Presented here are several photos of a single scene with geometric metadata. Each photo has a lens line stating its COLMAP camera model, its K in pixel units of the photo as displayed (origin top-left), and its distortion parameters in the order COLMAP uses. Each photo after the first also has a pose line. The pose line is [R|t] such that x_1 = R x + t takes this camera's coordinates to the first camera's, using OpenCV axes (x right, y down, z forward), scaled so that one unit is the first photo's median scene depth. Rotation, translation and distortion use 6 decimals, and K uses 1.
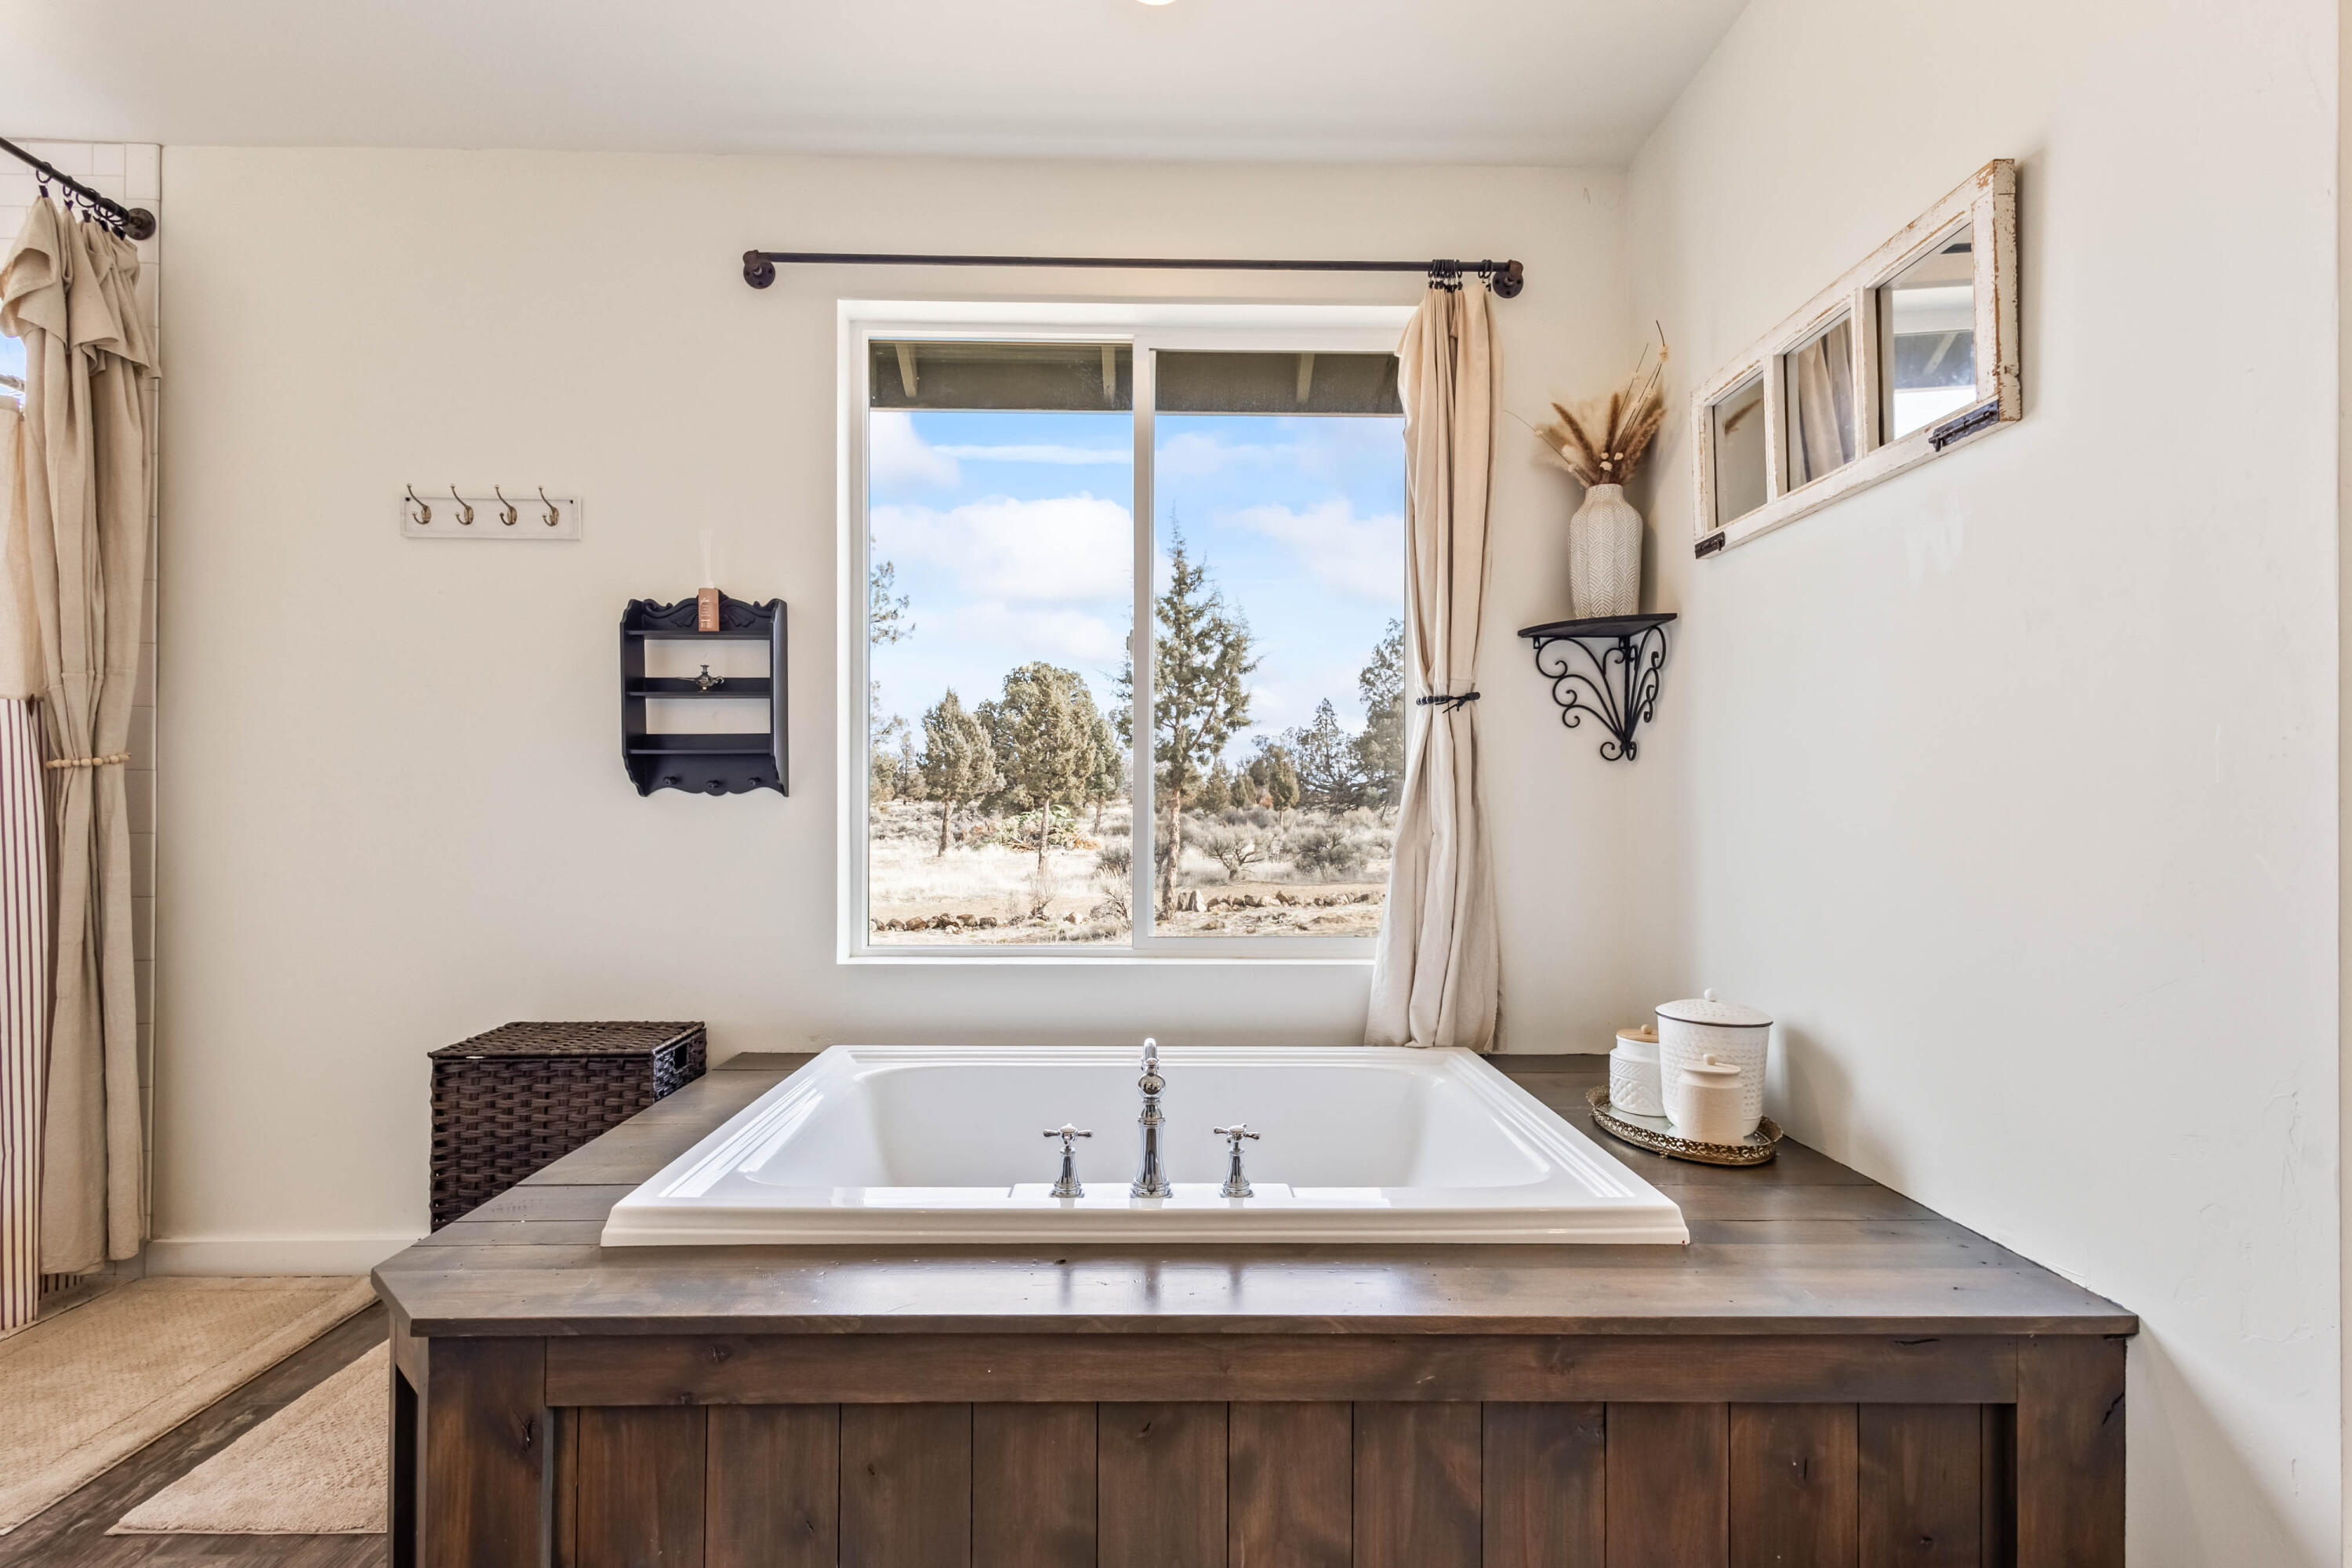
lens RADIAL K [[1105.0, 0, 1177.5], [0, 1105.0, 798.5], [0, 0, 1]] dist [0.012017, 0.000527]
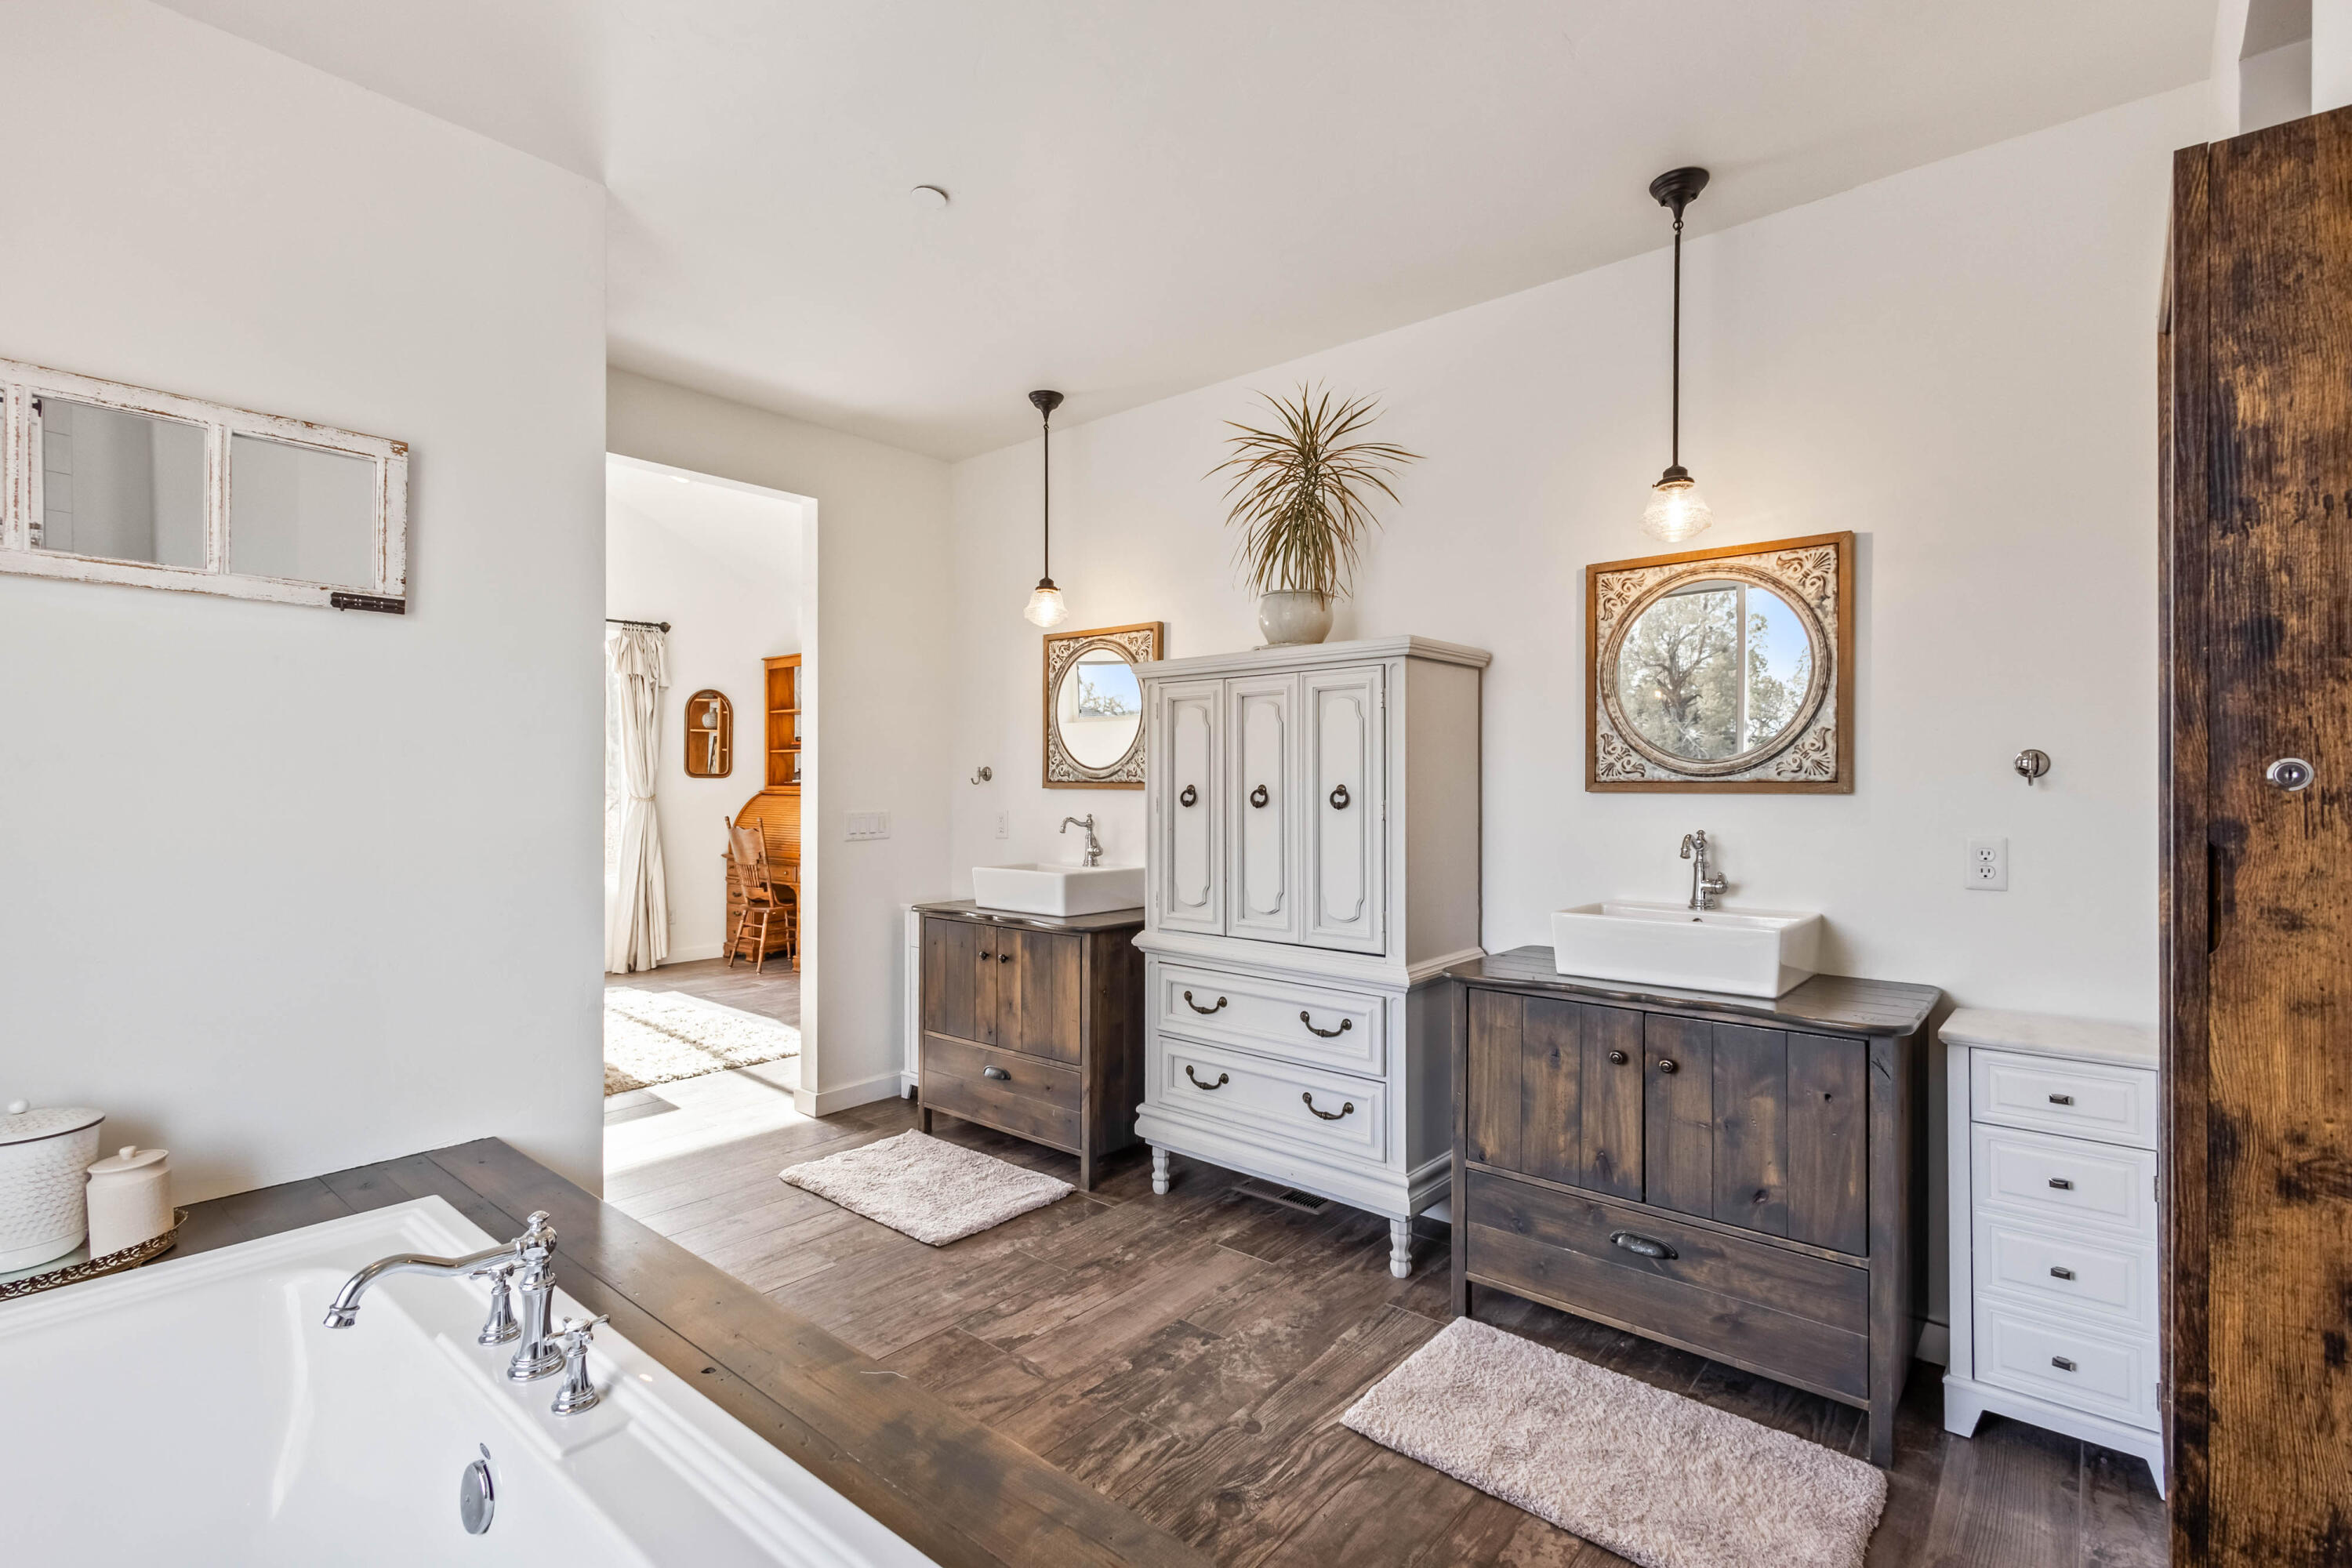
lens RADIAL K [[1105.0, 0, 1172.6], [0, 1105.0, 785.5], [0, 0, 1]] dist [0.012017, 0.000527]
pose [[-0.751468, 0.002718, 0.659764, -0.961408], [-0.001357, 0.999983, -0.005665, -0.088458], [-0.659768, -0.005152, -0.751452, 1.321016]]
